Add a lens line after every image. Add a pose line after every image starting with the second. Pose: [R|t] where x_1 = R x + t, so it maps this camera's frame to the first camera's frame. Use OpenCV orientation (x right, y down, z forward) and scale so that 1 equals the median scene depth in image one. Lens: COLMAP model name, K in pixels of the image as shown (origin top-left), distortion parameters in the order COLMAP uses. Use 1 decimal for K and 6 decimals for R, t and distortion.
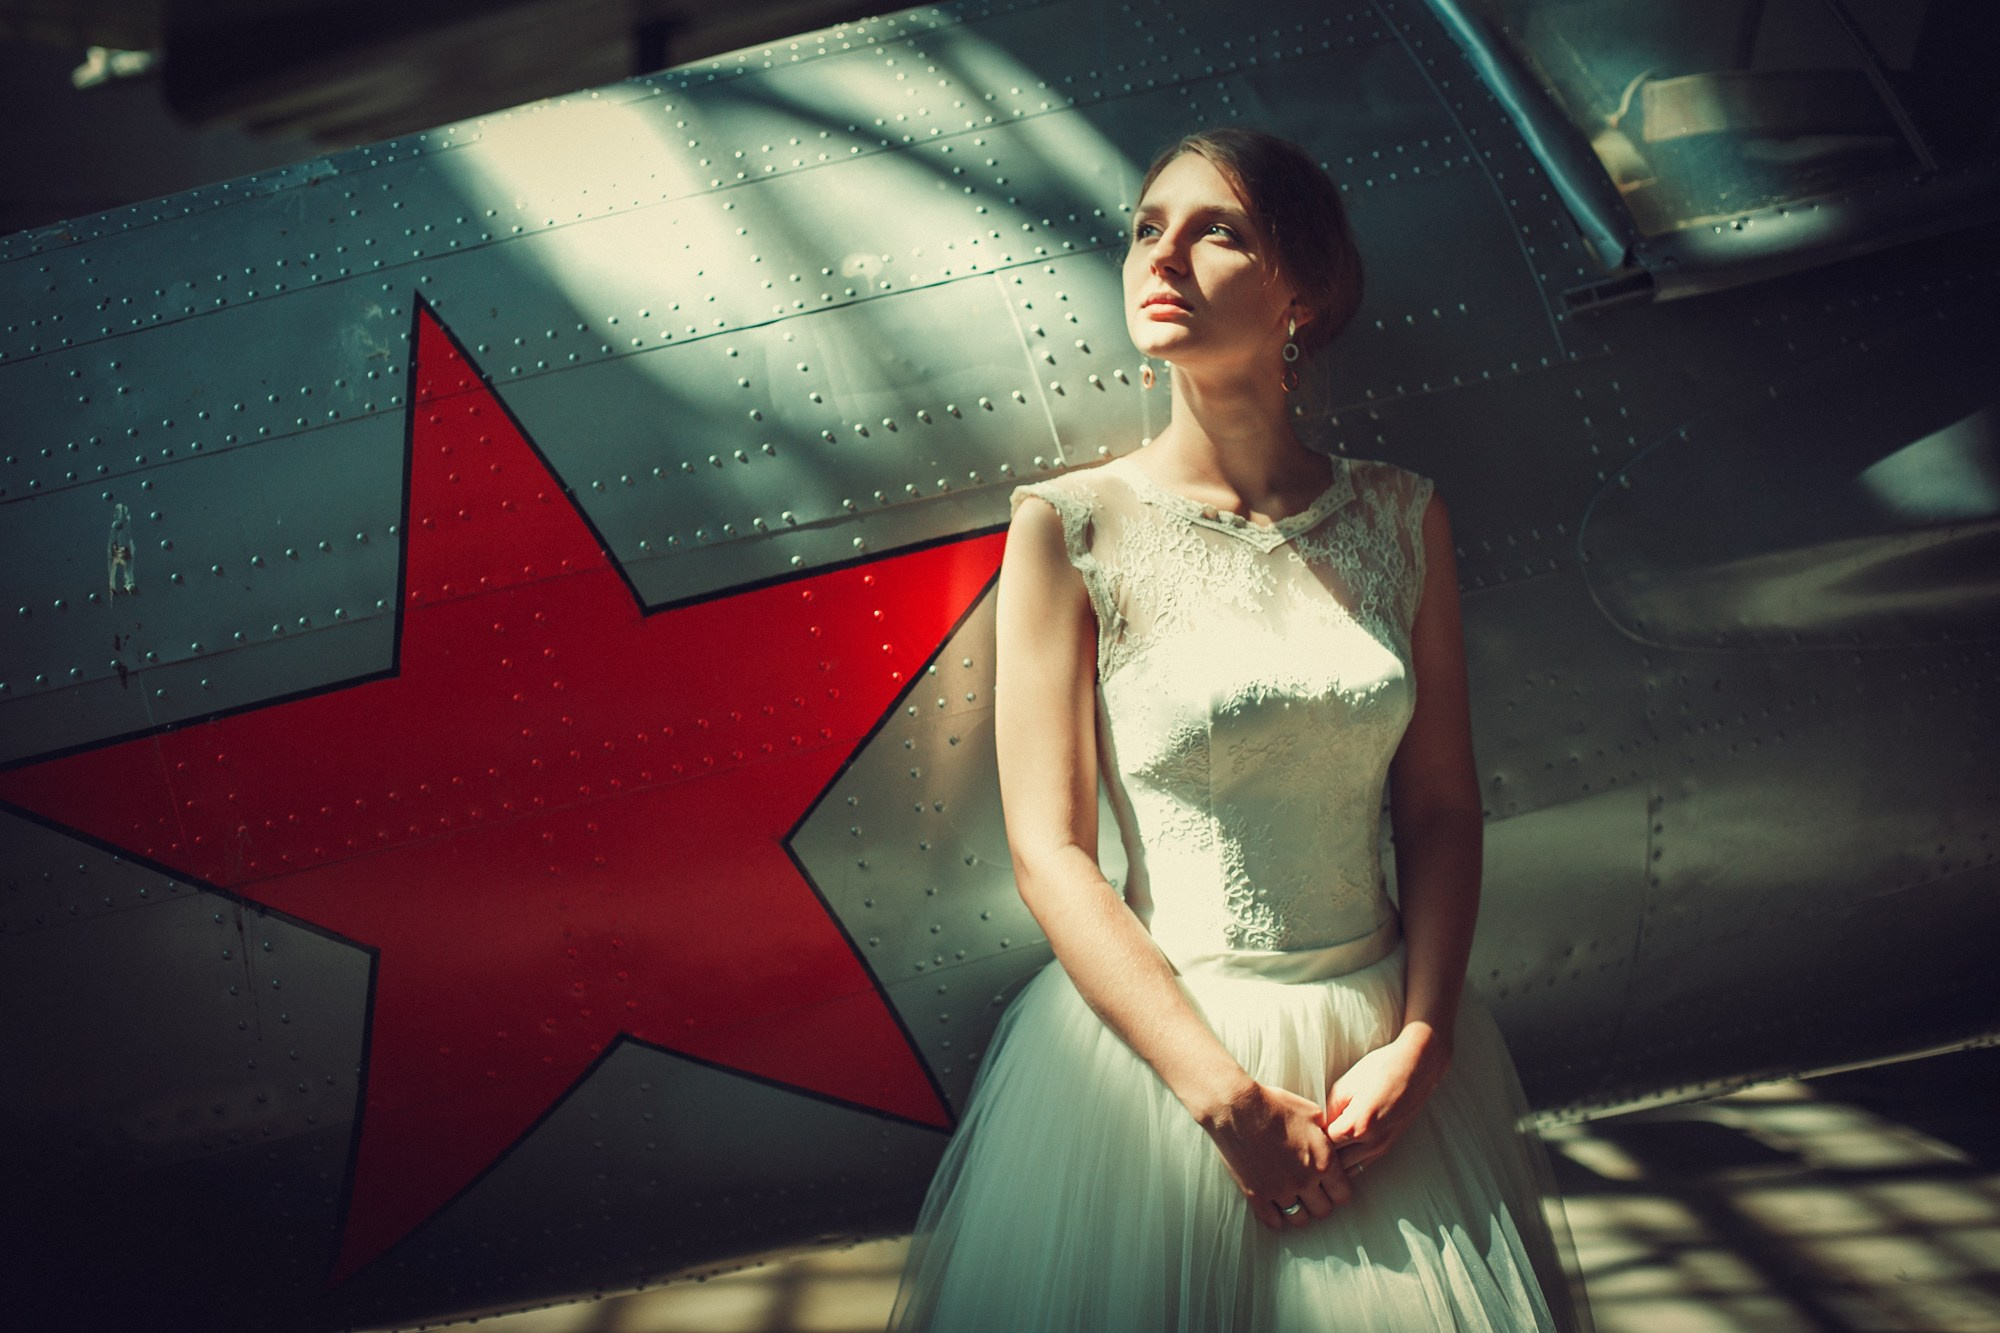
lens RADIAL K [[2824.7, 0, 1000.8], [0, 2824.7, 665.9], [0, 0, 1]] dist [-0.235884, 0.000000]
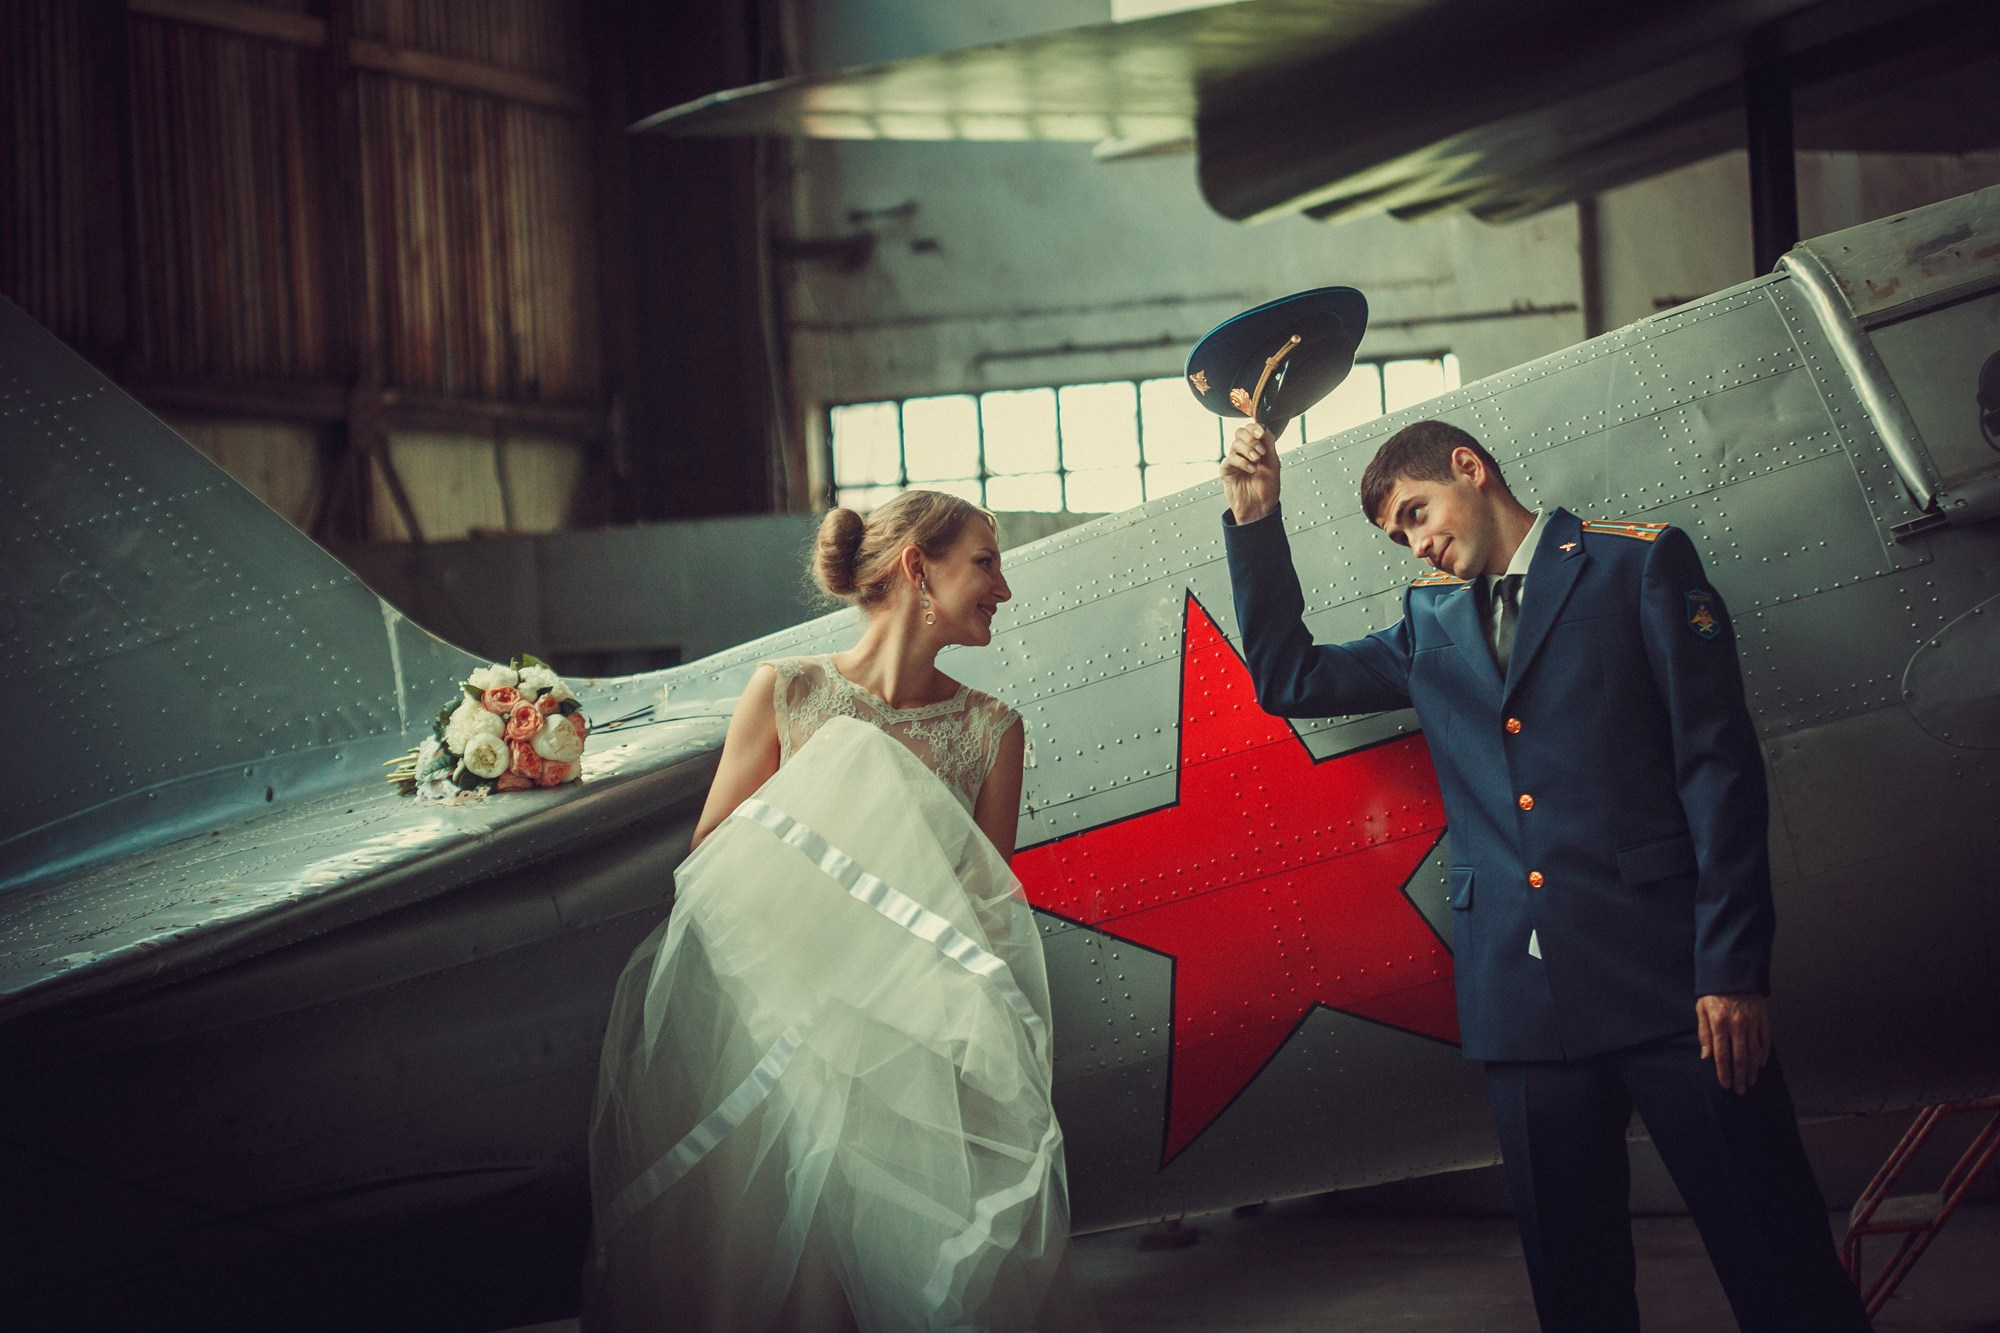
lens RADIAL K [[5423.5, 0, 999.8], [0, 5423.5, 667.4], [0, 0, 1]] dist [-0.141856, 0.000000]
pose [[0.932105, -0.066746, -0.355985, 0.895215], [0.047487, 0.996910, -0.062577, 0.123790], [0.359061, 0.041424, 0.932394, -2.230156]]
